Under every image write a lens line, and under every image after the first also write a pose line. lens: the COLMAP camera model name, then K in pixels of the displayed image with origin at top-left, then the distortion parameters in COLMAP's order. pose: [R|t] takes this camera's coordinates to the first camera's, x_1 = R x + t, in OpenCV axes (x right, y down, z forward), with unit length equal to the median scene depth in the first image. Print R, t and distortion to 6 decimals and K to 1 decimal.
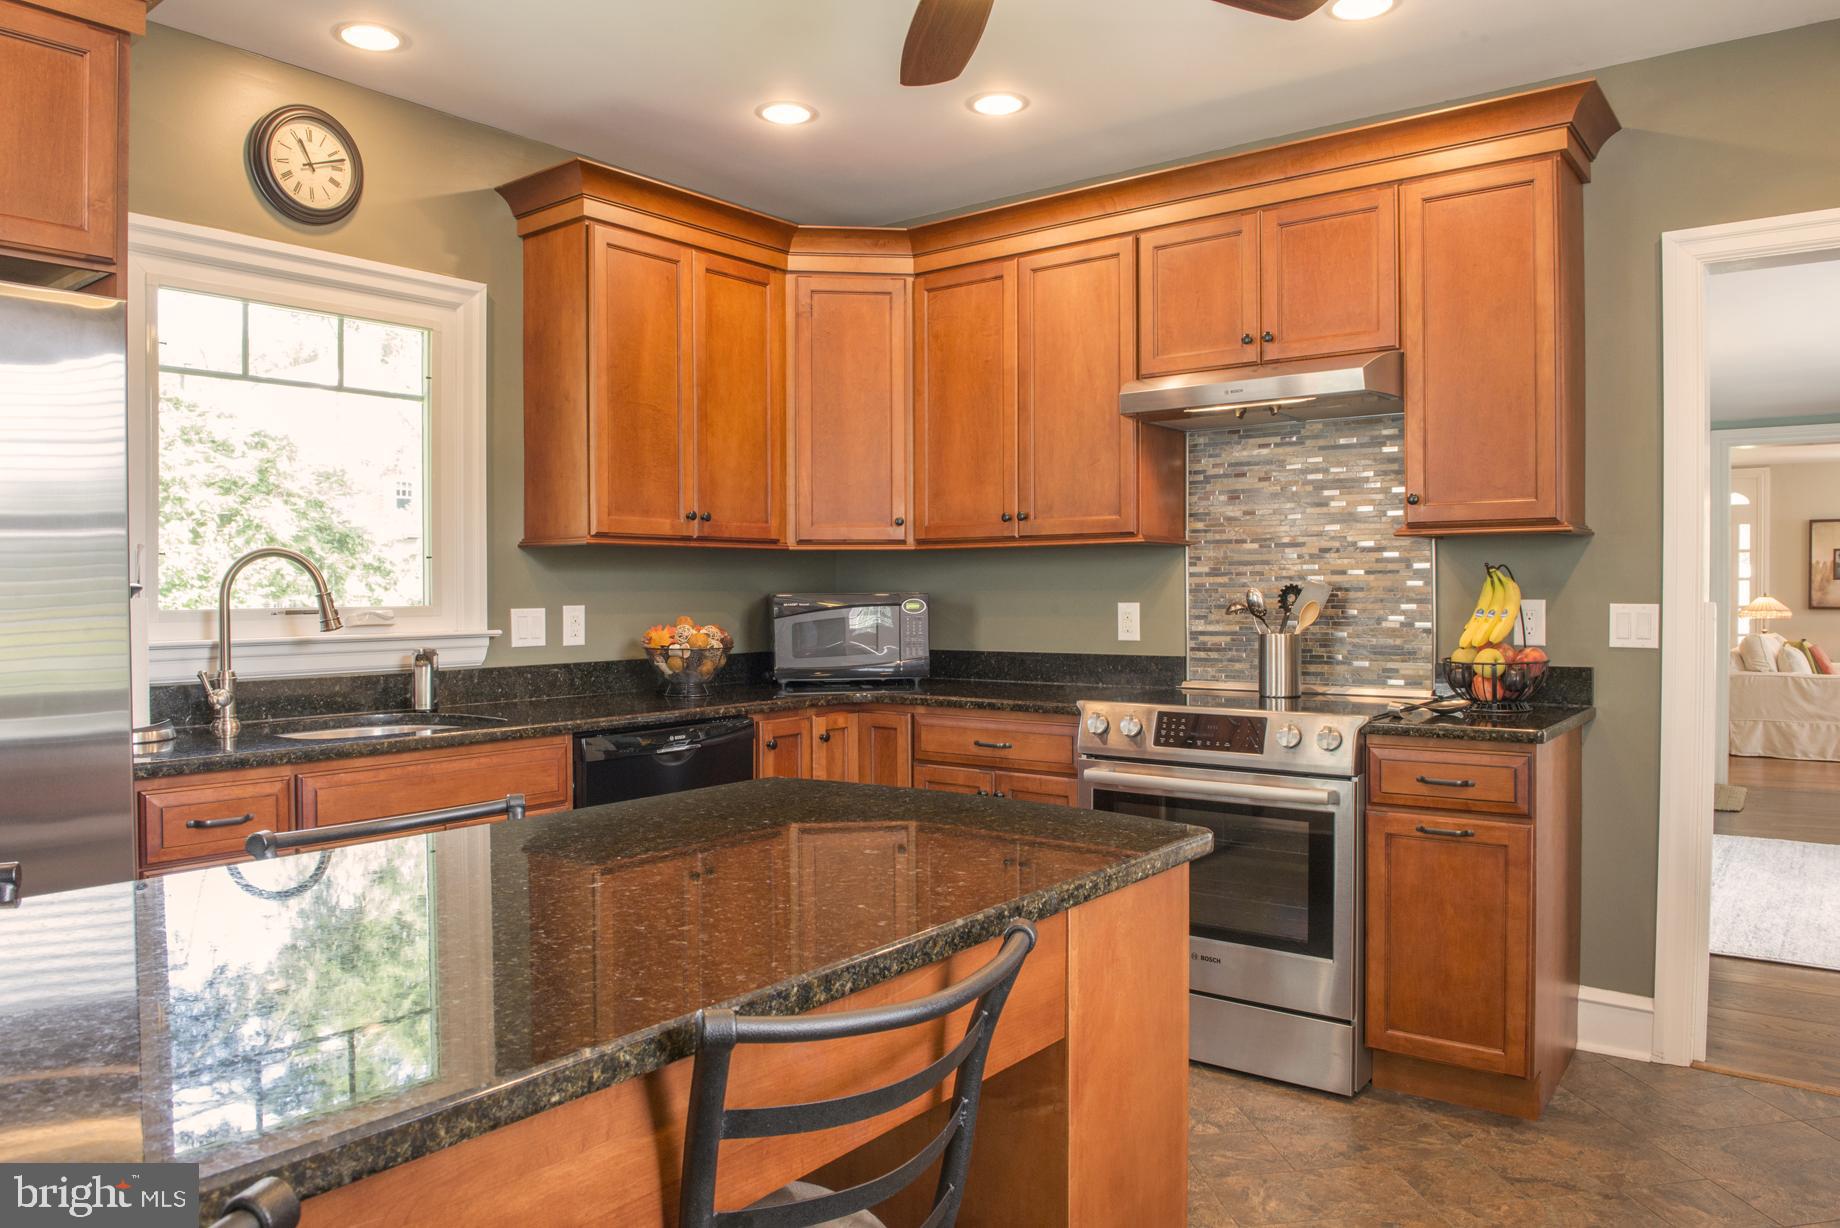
lens RADIAL K [[1255.3, 0, 915.3], [0, 1255.3, 610.9], [0, 0, 1]] dist [-0.047553, -0.011458]
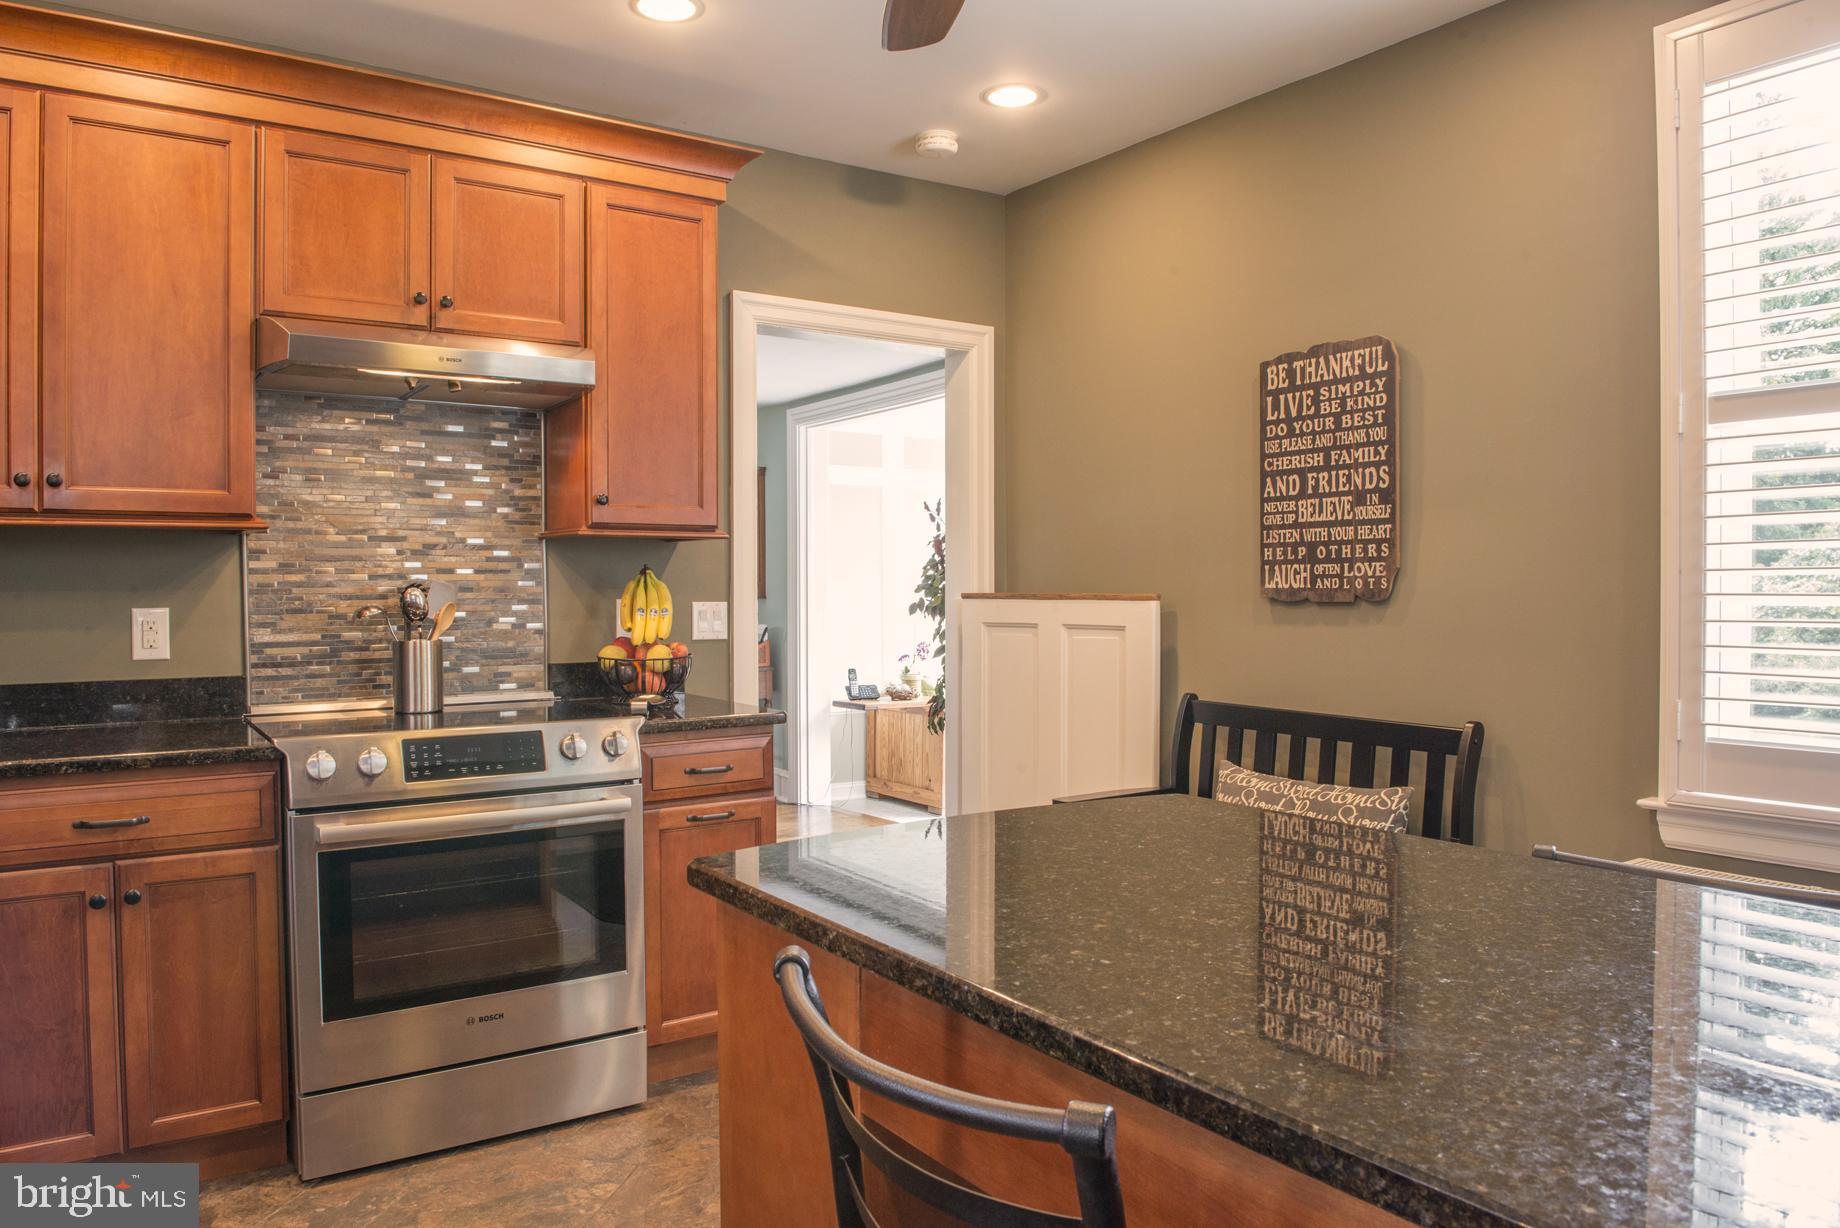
lens RADIAL K [[1255.3, 0, 916.3], [0, 1255.3, 608.9], [0, 0, 1]] dist [-0.047553, -0.011458]
pose [[0.303112, -0.012472, 0.952873, -0.431739], [0.017261, 0.999822, 0.007596, -0.004291], [-0.952799, 0.014145, 0.303273, 0.402221]]
